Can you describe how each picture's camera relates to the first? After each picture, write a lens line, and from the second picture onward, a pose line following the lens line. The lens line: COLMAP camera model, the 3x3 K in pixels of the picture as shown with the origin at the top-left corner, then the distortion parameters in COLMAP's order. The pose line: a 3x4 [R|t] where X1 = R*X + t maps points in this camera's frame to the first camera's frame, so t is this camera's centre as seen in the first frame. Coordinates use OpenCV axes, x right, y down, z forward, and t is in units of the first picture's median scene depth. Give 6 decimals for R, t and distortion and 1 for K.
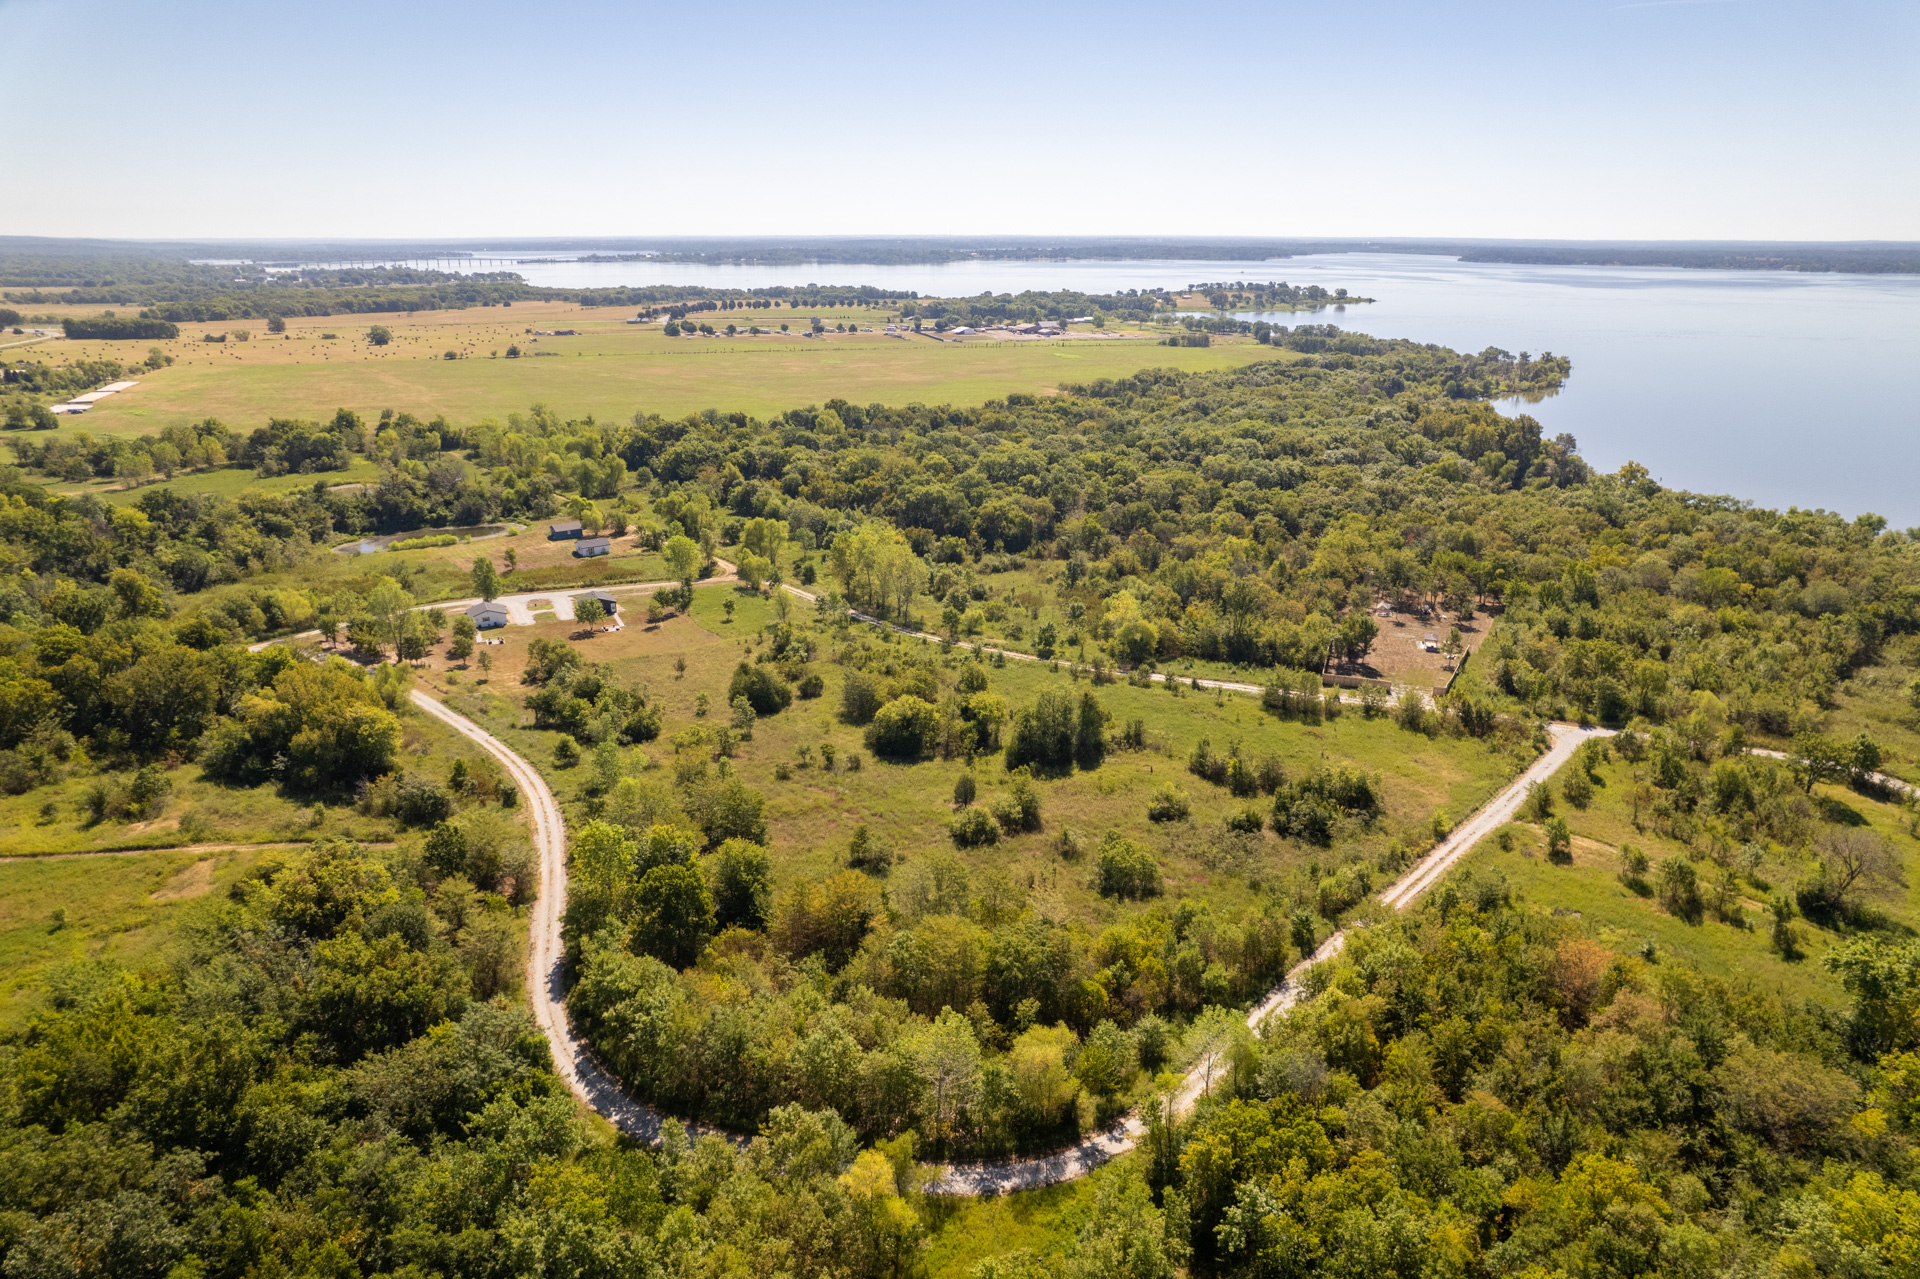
lens RADIAL K [[1235.7, 0, 971.0], [0, 1235.7, 643.0], [0, 0, 1]] dist [-0.080267, 0.075383]
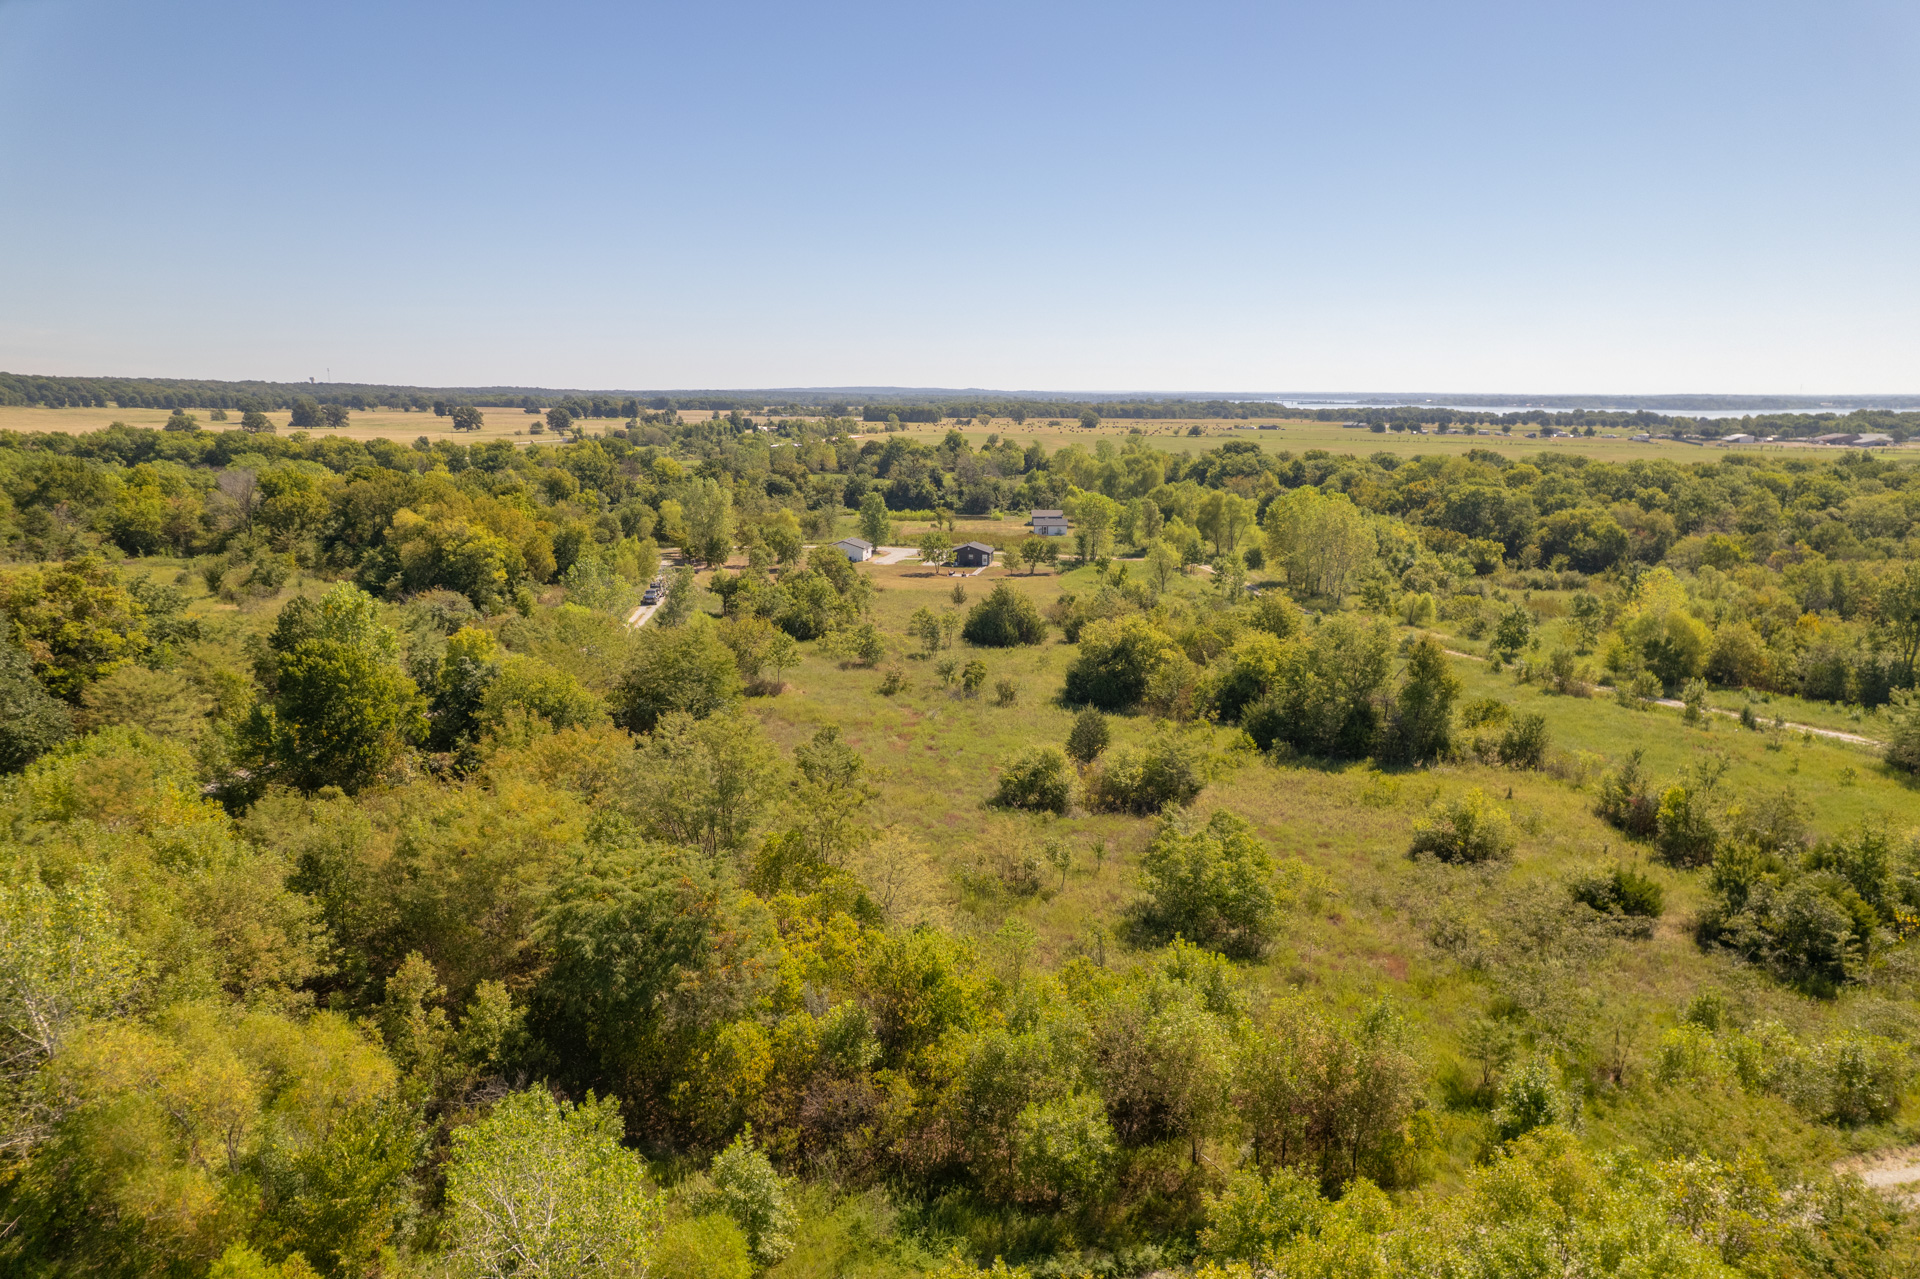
lens RADIAL K [[1235.7, 0, 971.0], [0, 1235.7, 643.0], [0, 0, 1]] dist [-0.080267, 0.075383]
pose [[0.818270, 0.111792, -0.563859, 0.238738], [-0.179075, 0.981670, -0.065245, 0.114084], [0.546230, 0.154361, 0.823290, 0.467780]]
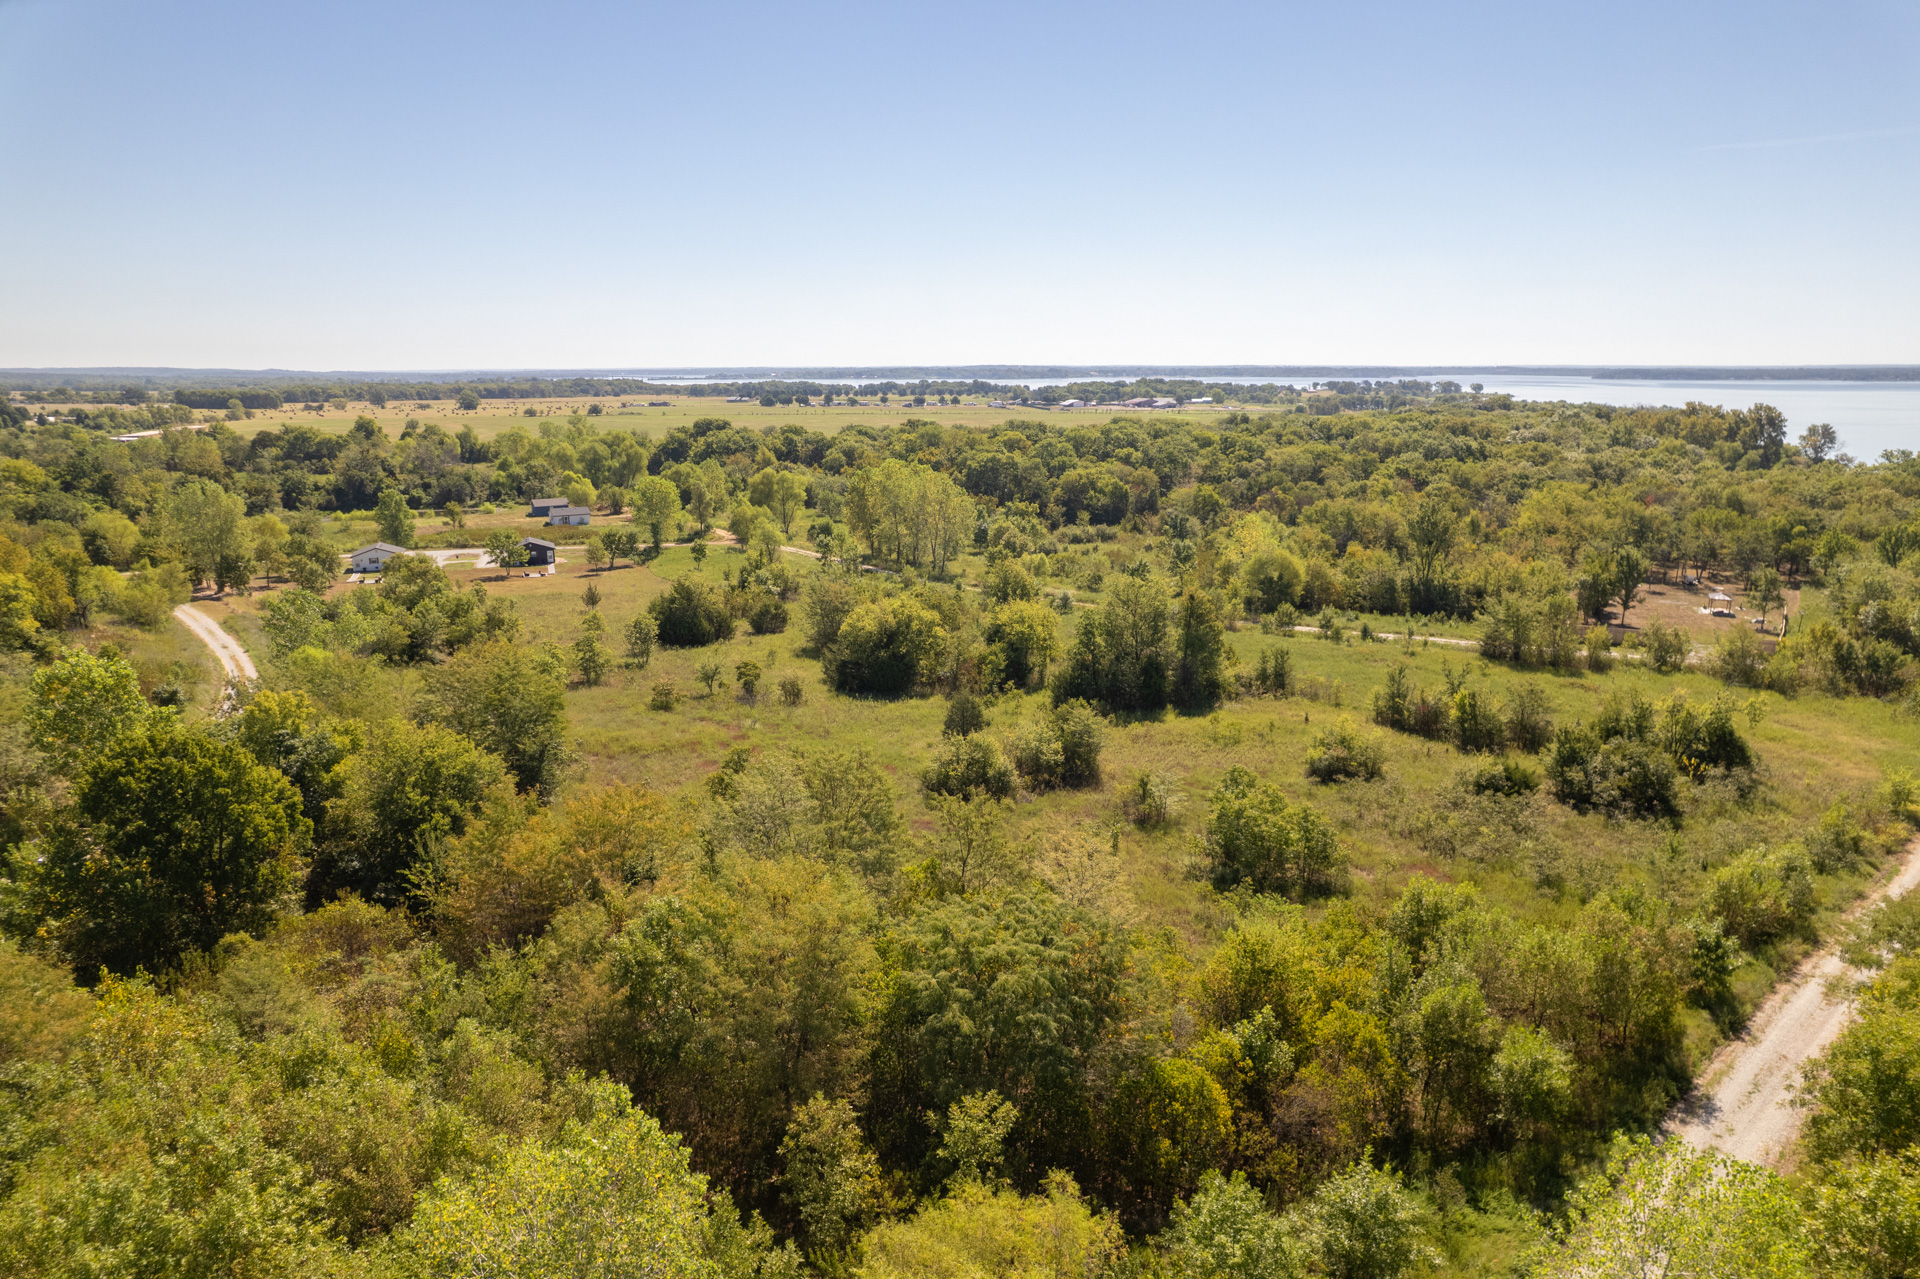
lens RADIAL K [[1235.7, 0, 971.0], [0, 1235.7, 643.0], [0, 0, 1]] dist [-0.080267, 0.075383]
pose [[0.995376, 0.015643, -0.094772, 0.045750], [-0.025095, 0.994733, -0.099376, 0.128290], [0.092718, 0.101295, 0.990526, 0.421039]]
